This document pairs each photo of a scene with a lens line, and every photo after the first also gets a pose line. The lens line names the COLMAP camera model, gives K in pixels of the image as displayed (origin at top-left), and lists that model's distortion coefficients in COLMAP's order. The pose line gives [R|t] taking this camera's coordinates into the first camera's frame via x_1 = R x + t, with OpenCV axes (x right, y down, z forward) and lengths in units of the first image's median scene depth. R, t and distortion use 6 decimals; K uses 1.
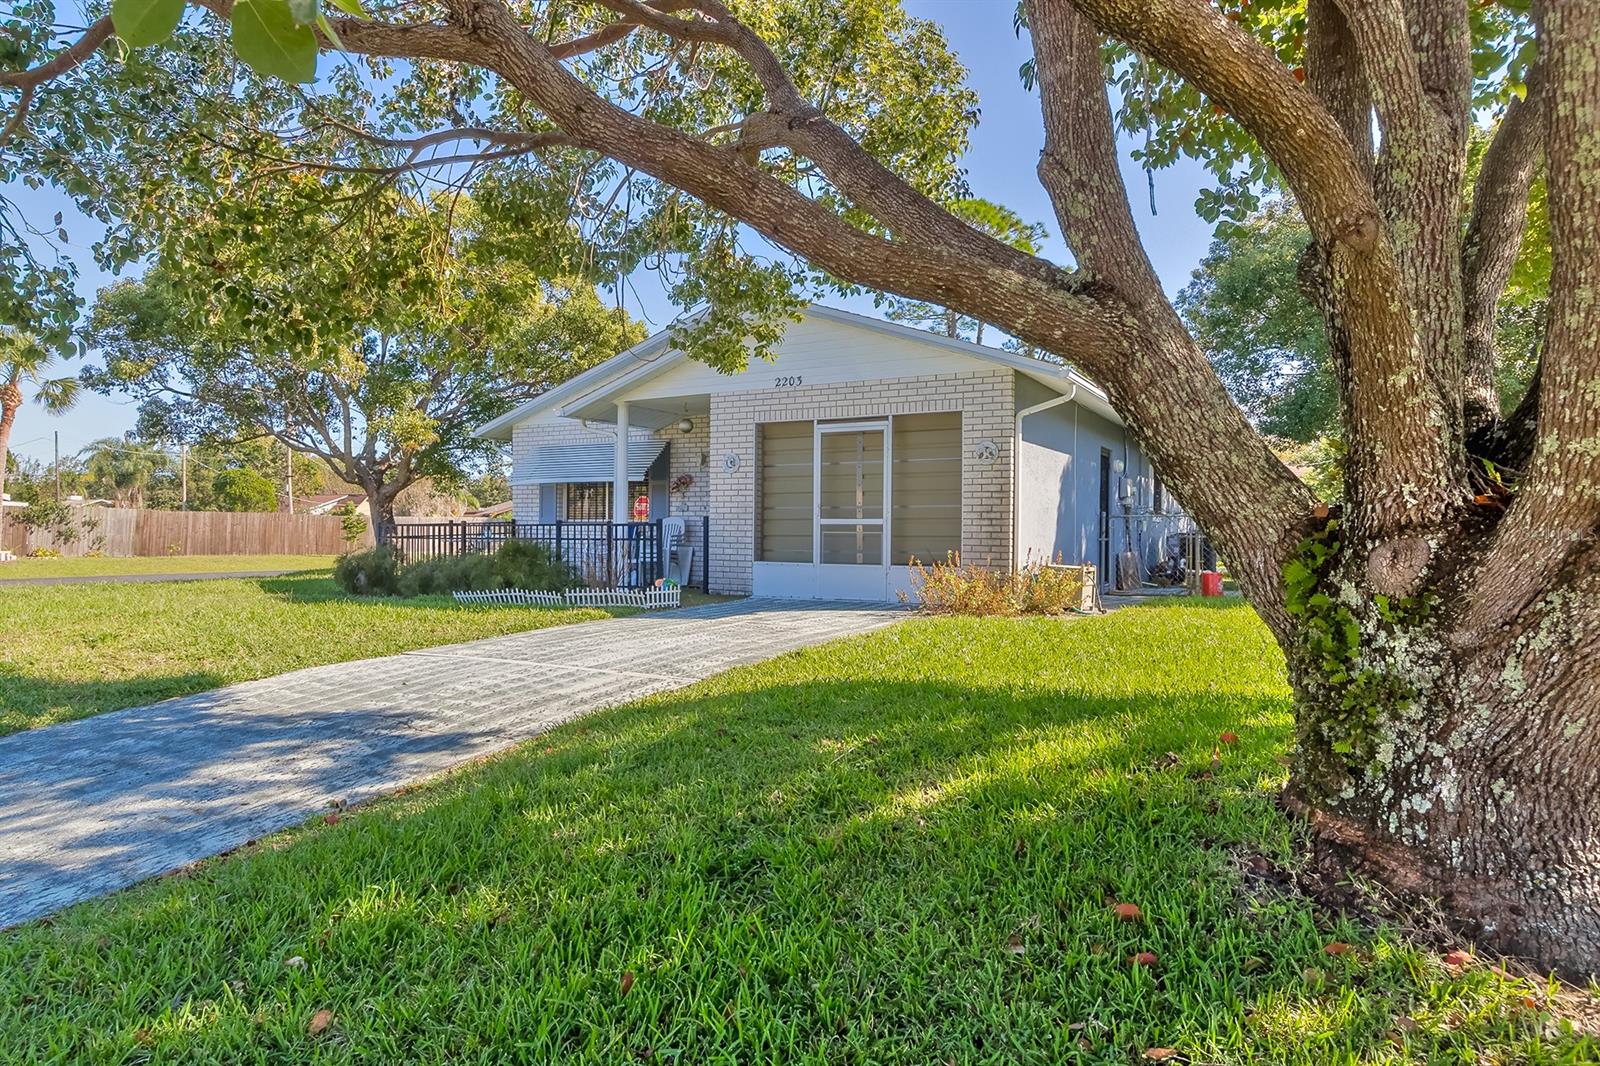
lens RADIAL K [[995.4, 0, 800.0], [0, 995.4, 533.0], [0, 0, 1]] dist [0.000561, 0.000001]
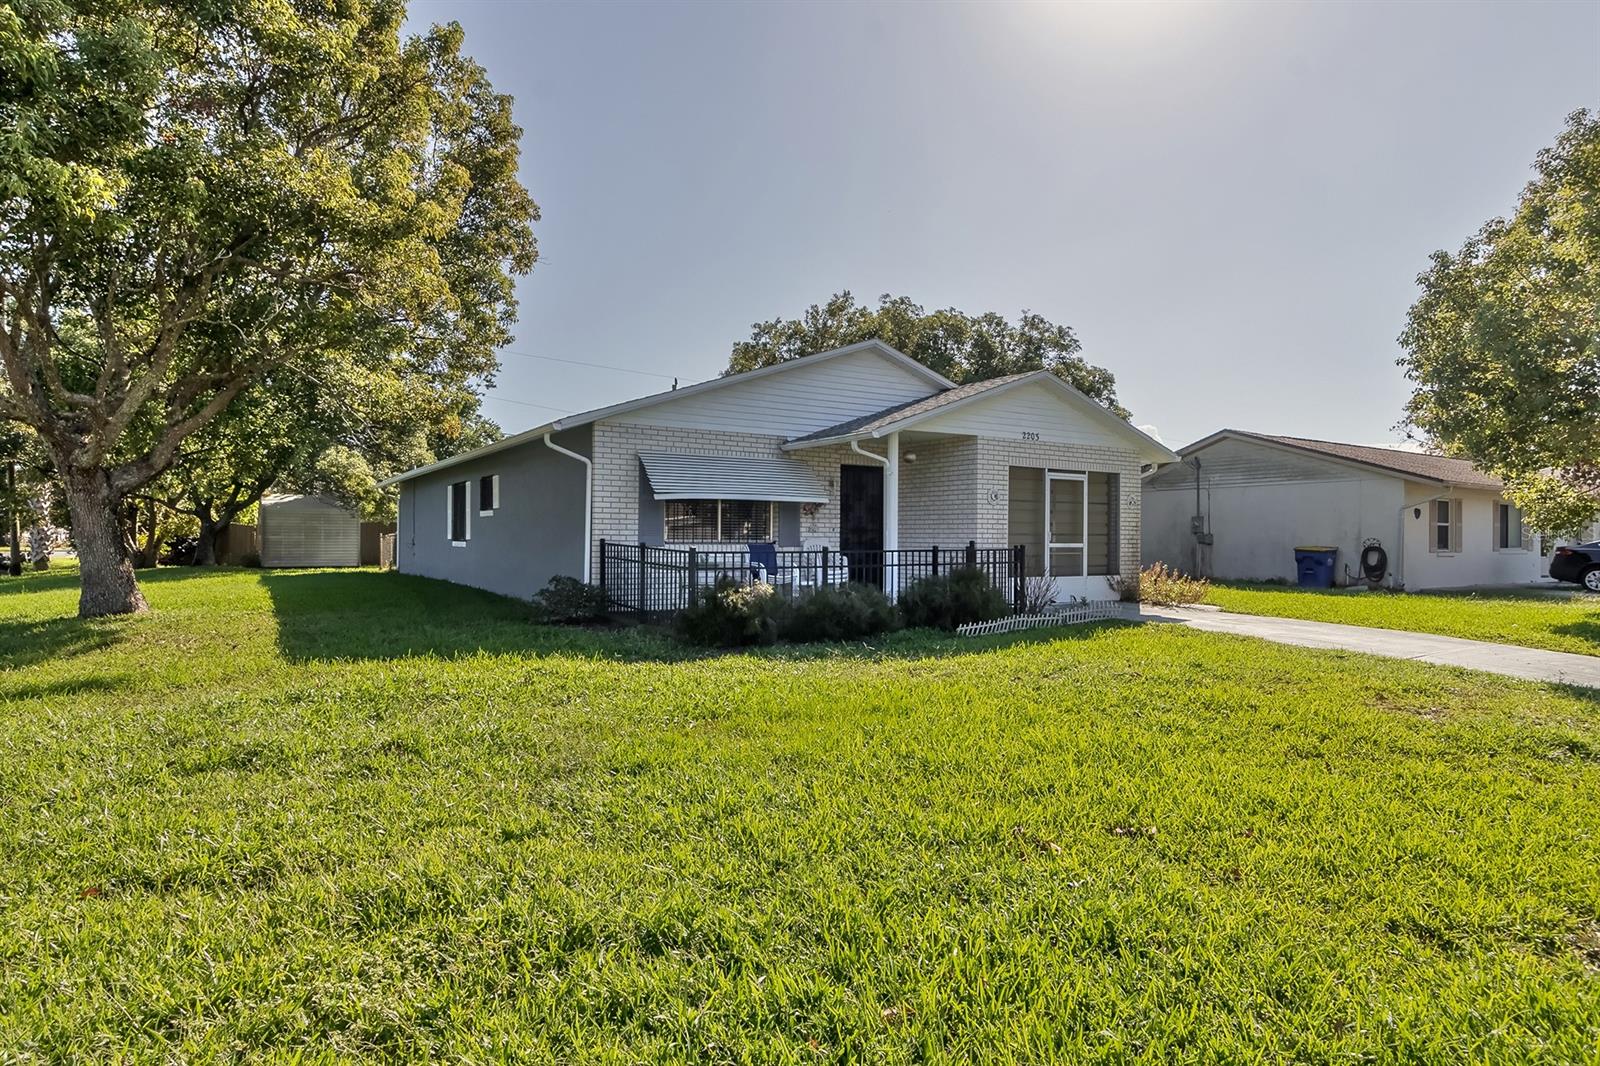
lens RADIAL K [[880.6, 0, 800.0], [0, 880.6, 533.0], [0, 0, 1]] dist [0.001152, 0.000107]
pose [[0.449115, 0.002634, 0.893470, -1.174790], [0.001817, 0.999991, -0.003862, -0.024217], [-0.893472, 0.003358, 0.449106, 0.769961]]
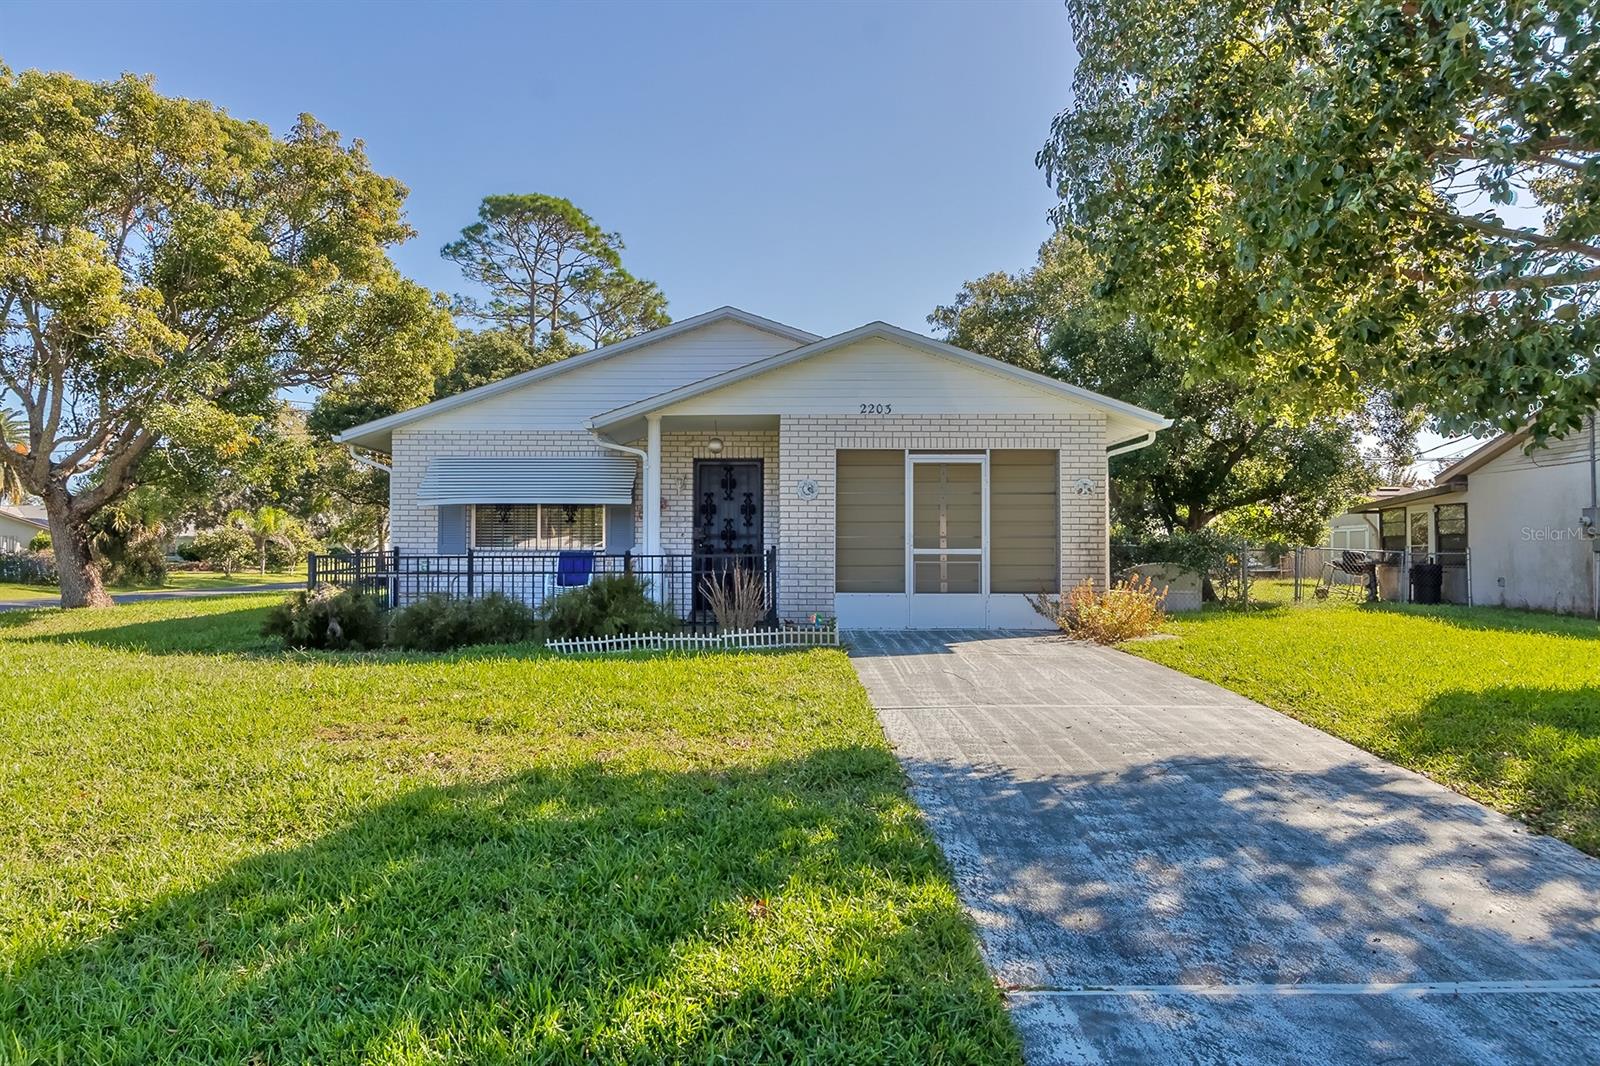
lens RADIAL K [[1100.7, 0, 800.0], [0, 1100.7, 533.0], [0, 0, 1]] dist [0.000183, -0.000365]
pose [[0.857392, 0.006745, 0.514620, -0.643044], [0.006875, 0.999675, -0.024557, -0.003841], [-0.514618, 0.024593, 0.857067, 0.113762]]
